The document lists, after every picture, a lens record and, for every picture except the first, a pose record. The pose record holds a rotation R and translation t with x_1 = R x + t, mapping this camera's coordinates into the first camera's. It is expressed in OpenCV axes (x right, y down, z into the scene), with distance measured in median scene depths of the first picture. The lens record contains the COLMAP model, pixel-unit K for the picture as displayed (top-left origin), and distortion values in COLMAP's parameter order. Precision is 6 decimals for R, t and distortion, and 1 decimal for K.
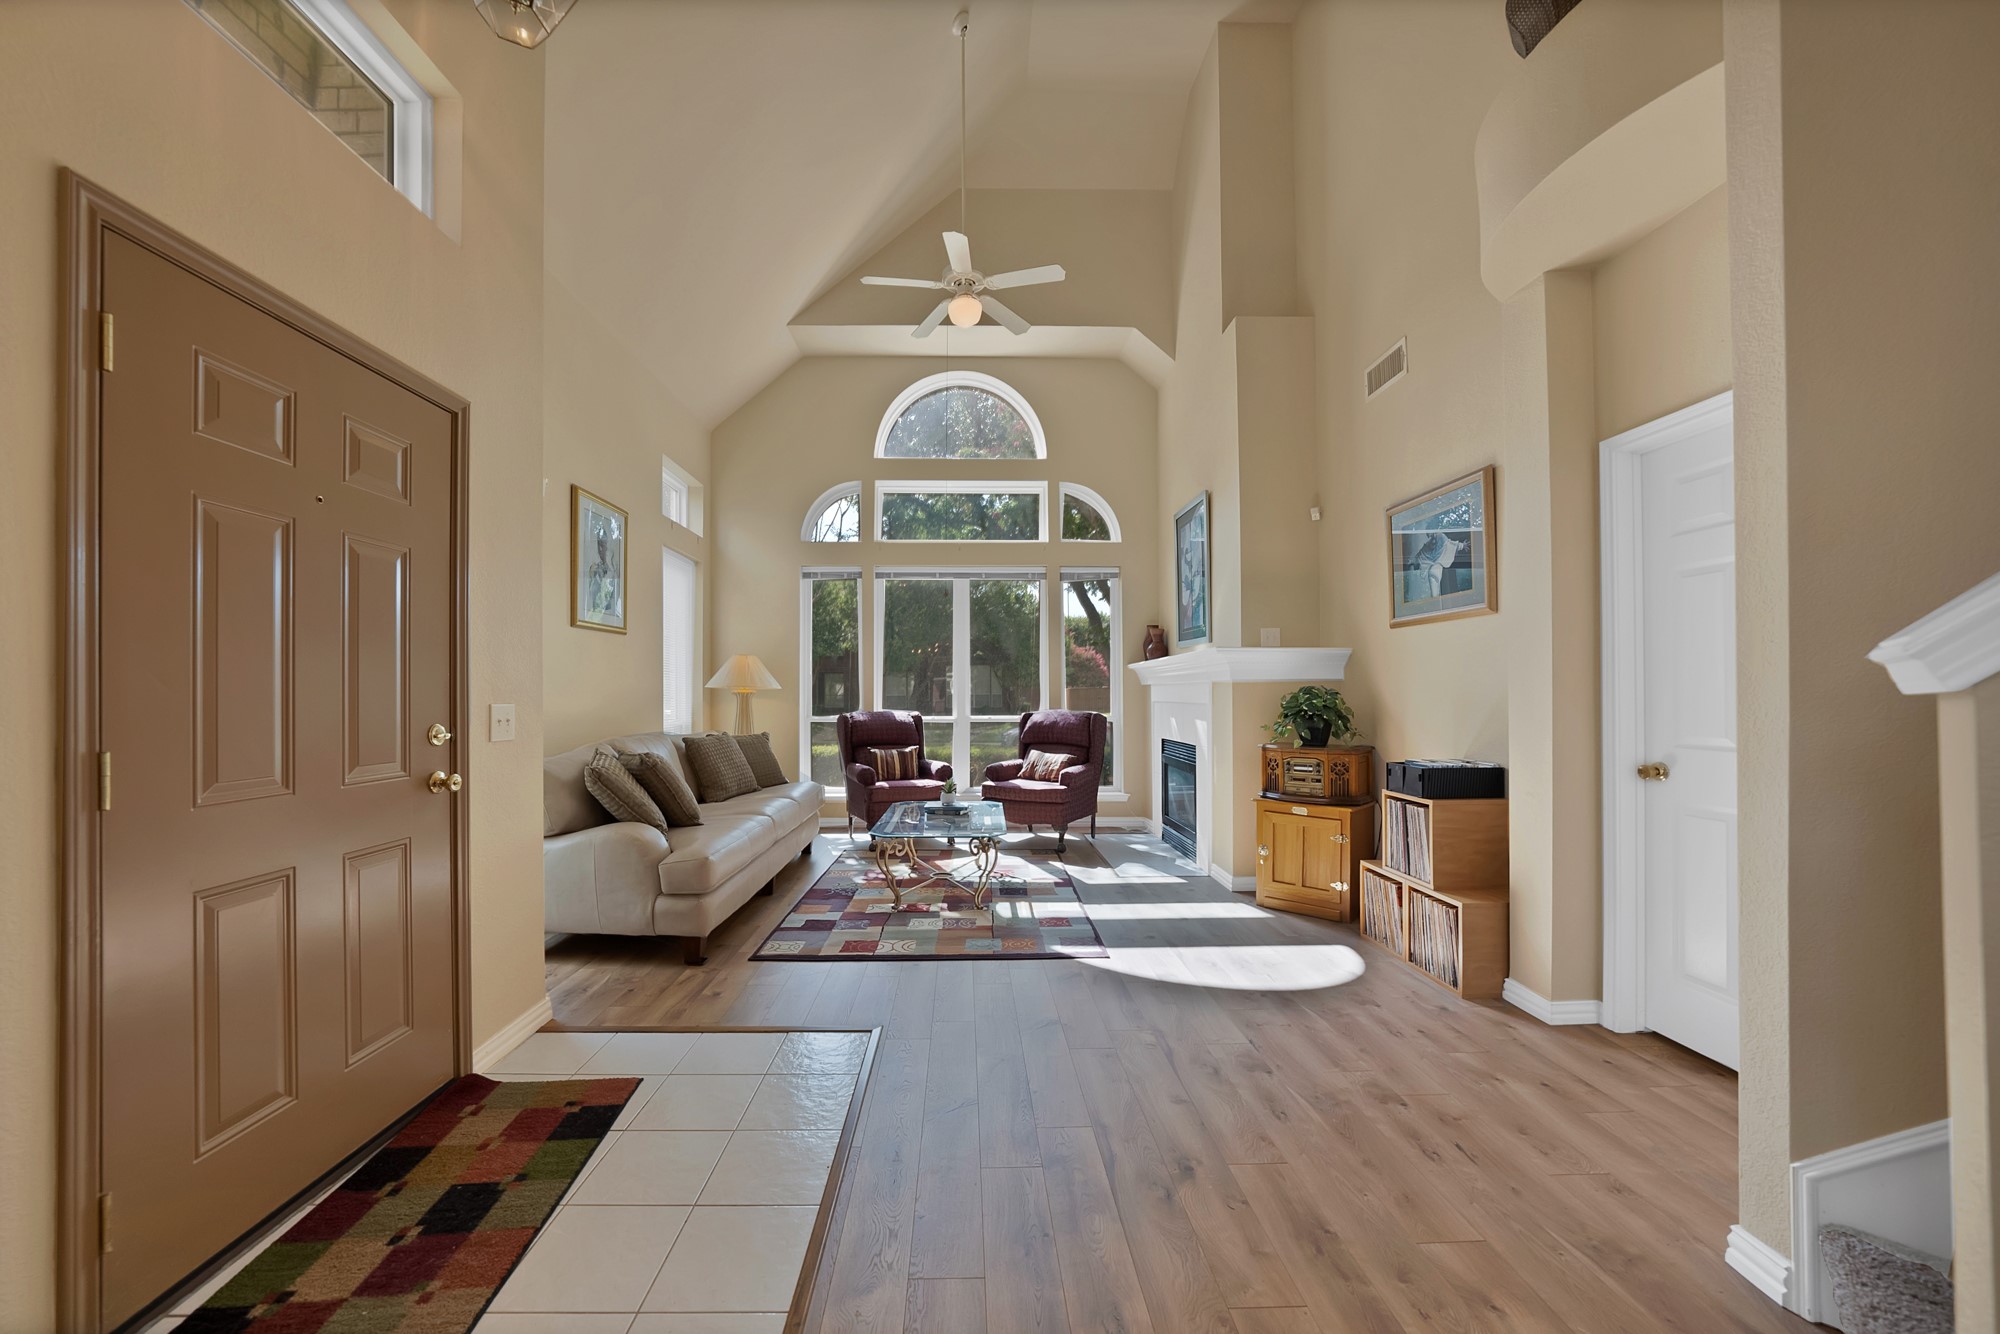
lens RADIAL K [[729.7, 0, 985.8], [0, 729.7, 687.1], [0, 0, 1]] dist [-0.018719, 0.000045]
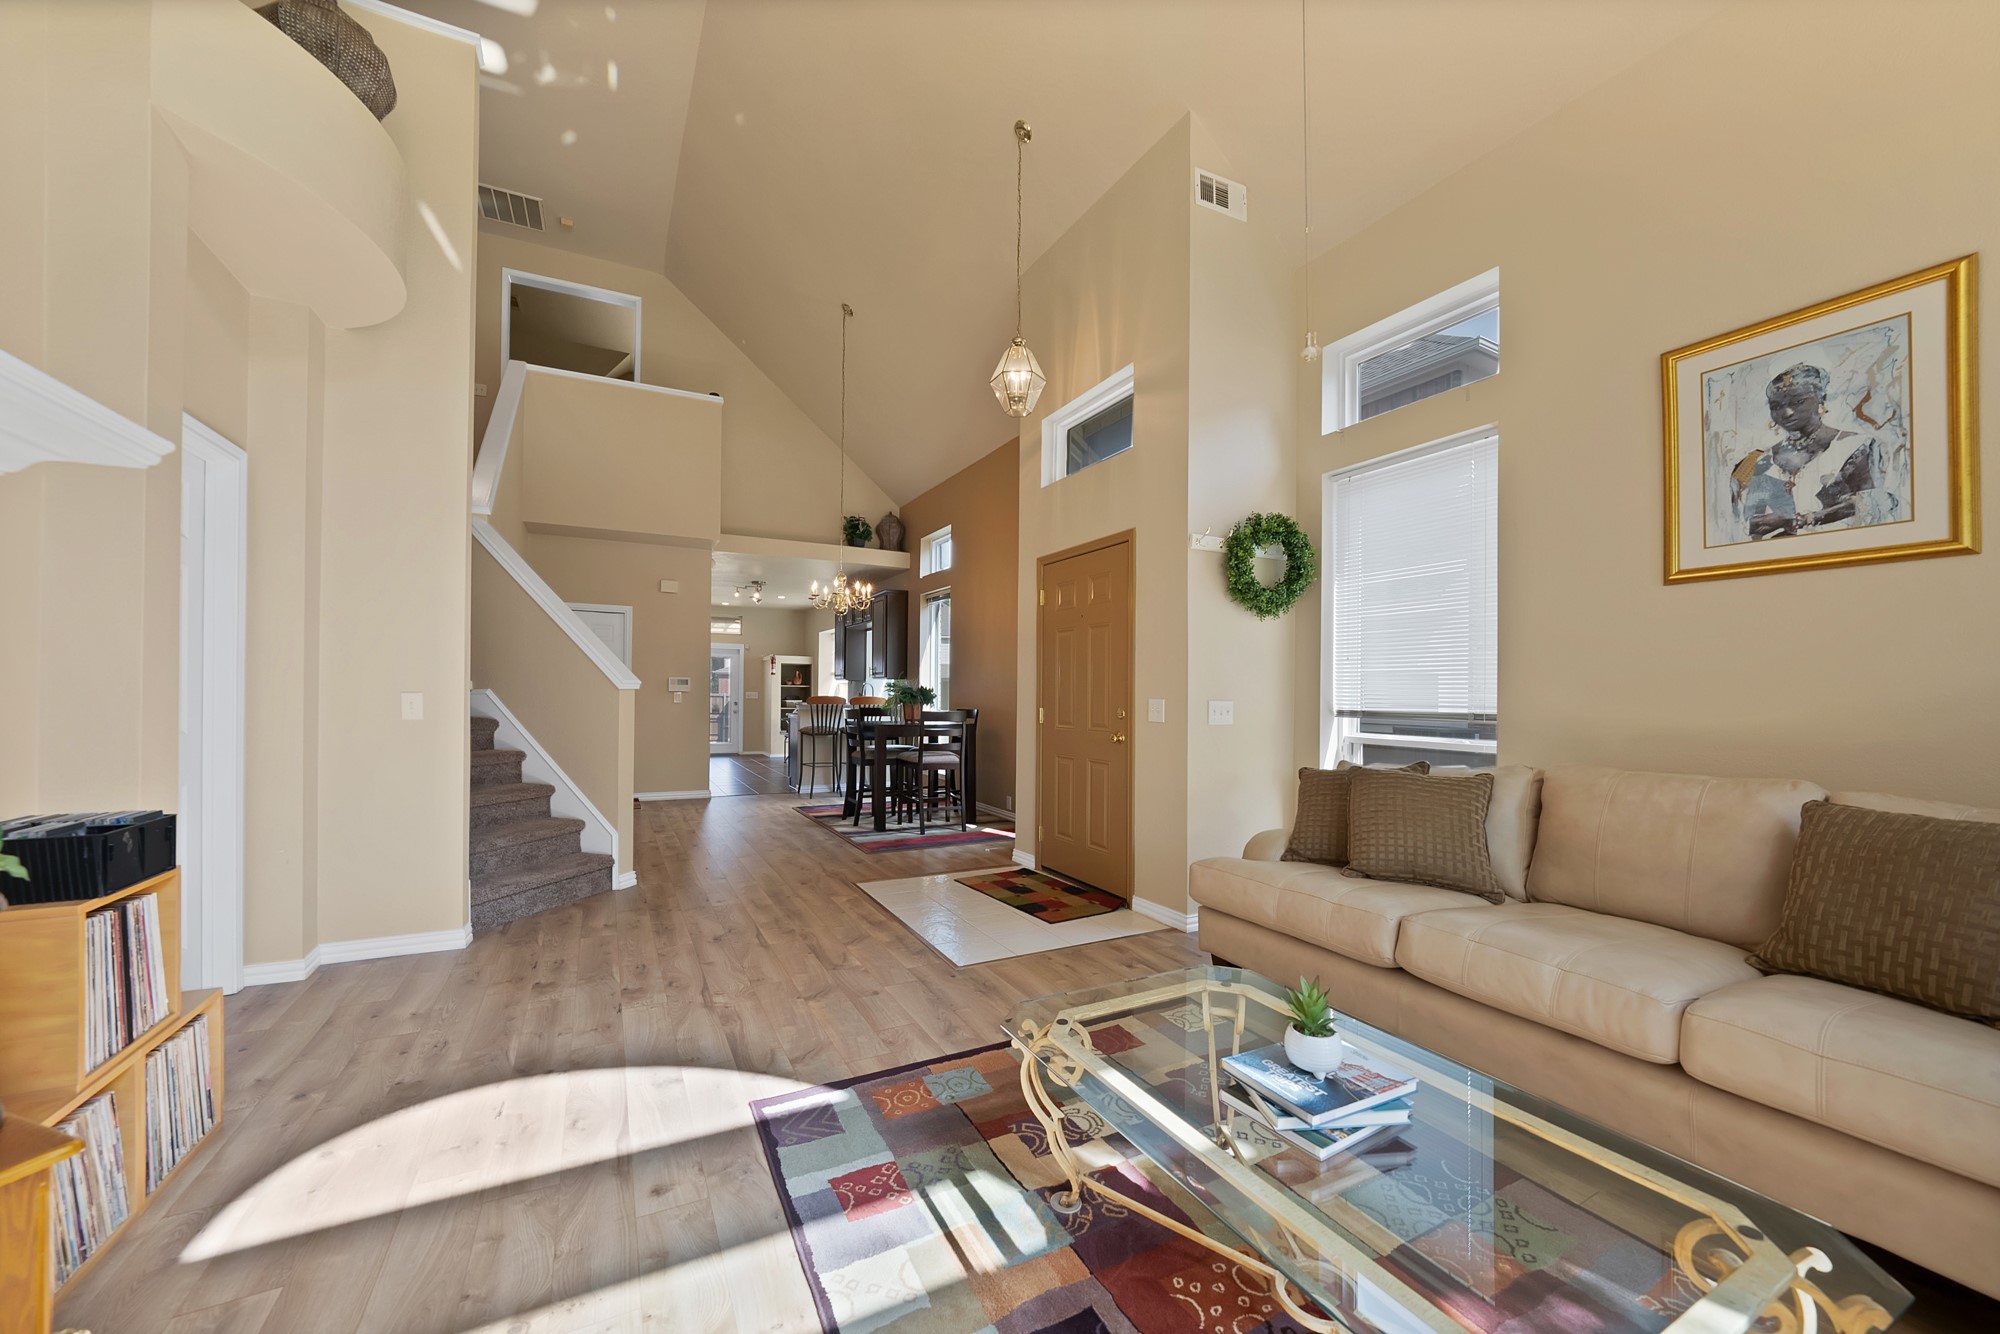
lens RADIAL K [[729.7, 0, 985.0], [0, 729.7, 686.7], [0, 0, 1]] dist [-0.018719, 0.000045]
pose [[-0.899862, -0.007932, -0.436103, 0.233792], [-0.000948, 0.999868, -0.016231, 0.018948], [0.436174, -0.014193, -0.899750, 1.472644]]
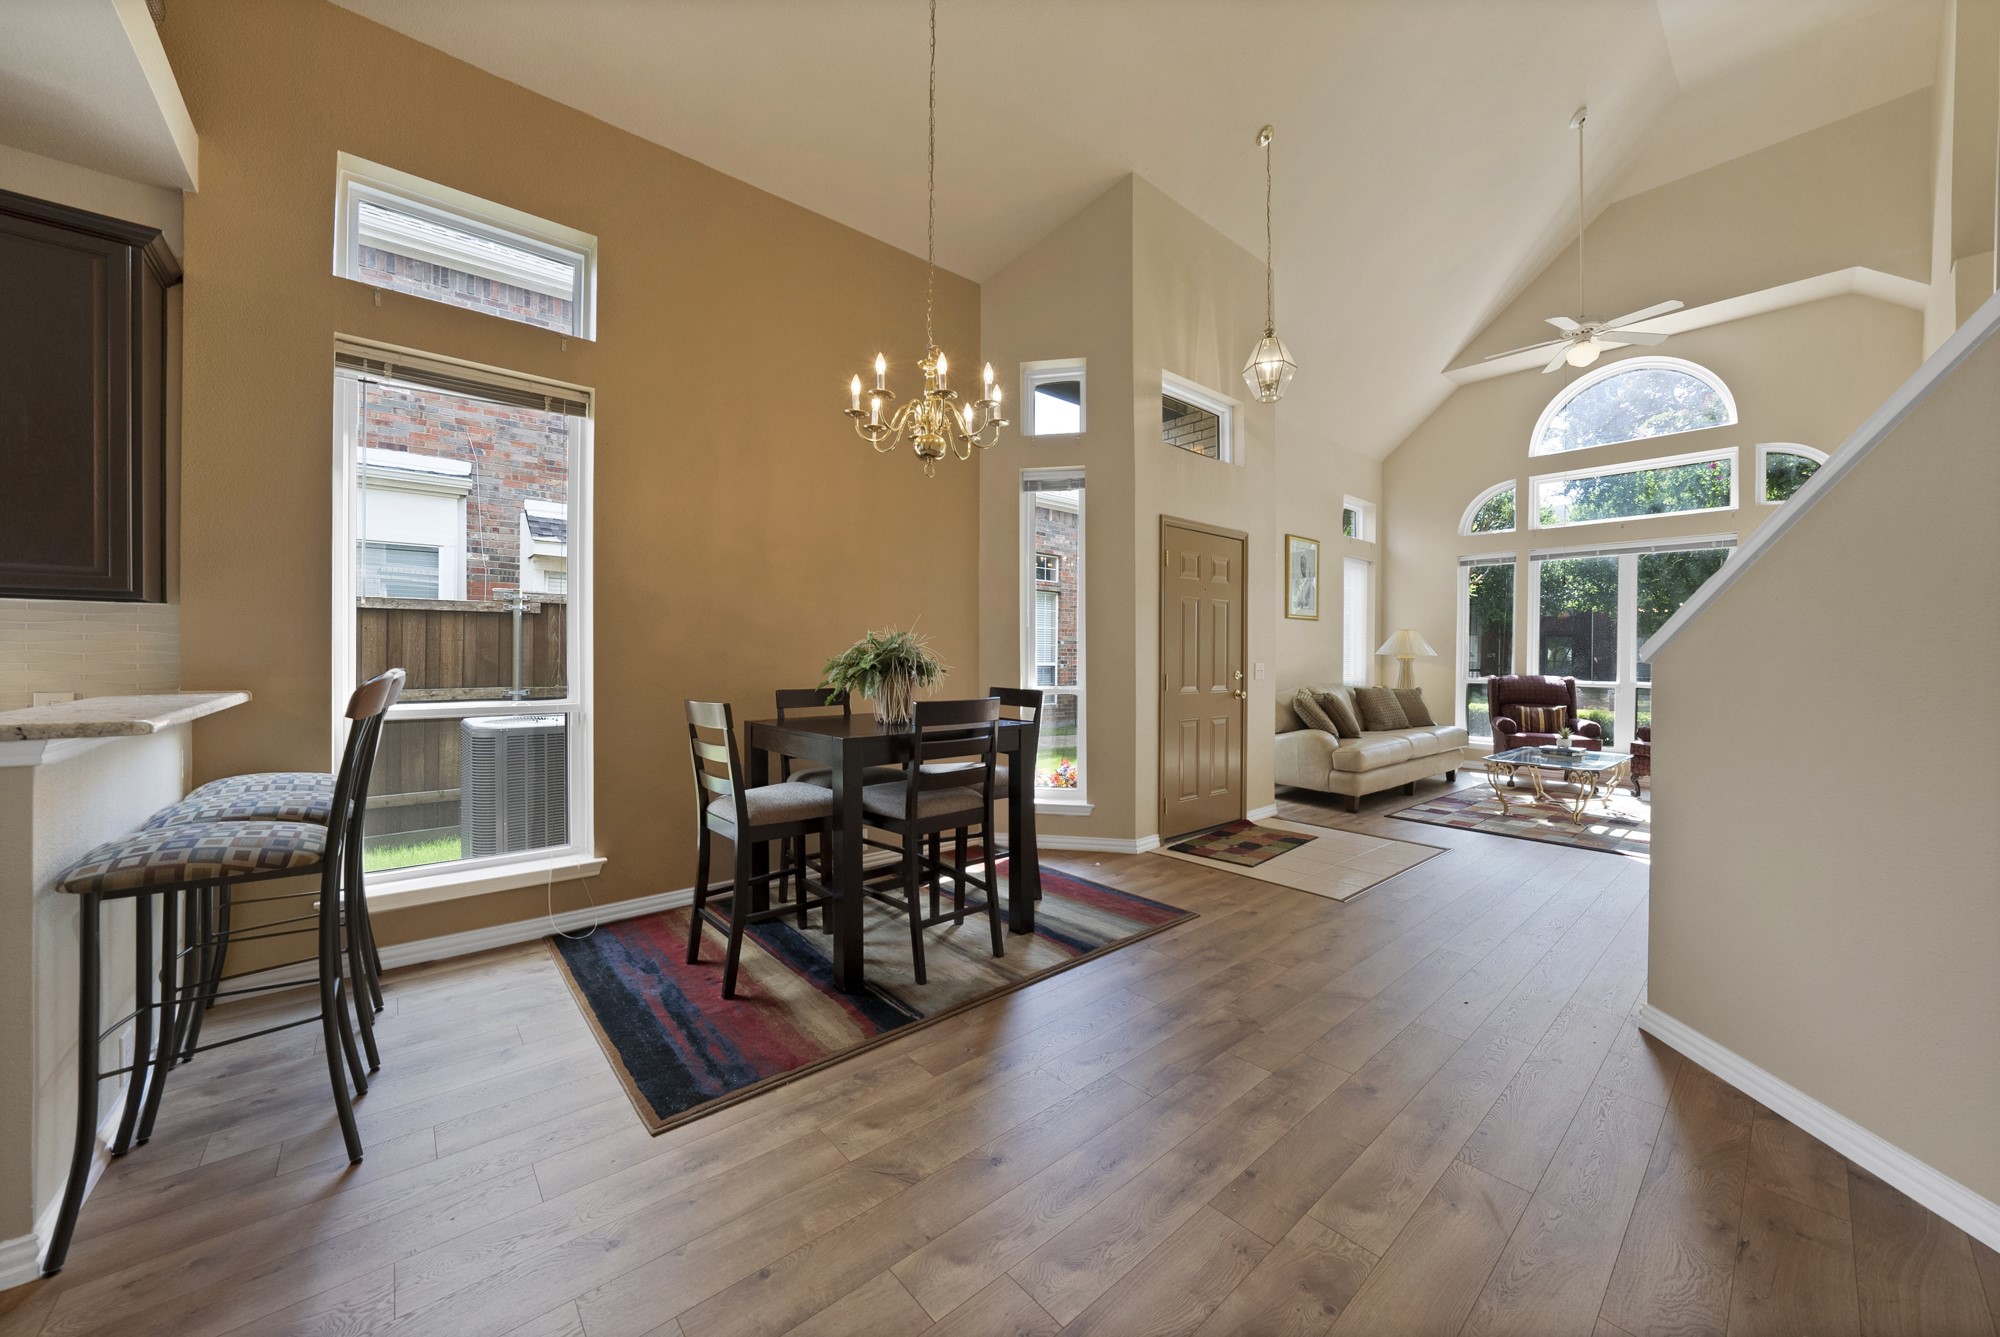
lens RADIAL K [[717.8, 0, 1005.3], [0, 717.8, 657.7], [0, 0, 1]] dist [-0.000636, 0.000113]
pose [[0.636815, 0.011104, -0.770937, 0.352392], [-0.002770, 0.999923, 0.012114, -0.011128], [0.771012, -0.005579, 0.636796, -0.662715]]
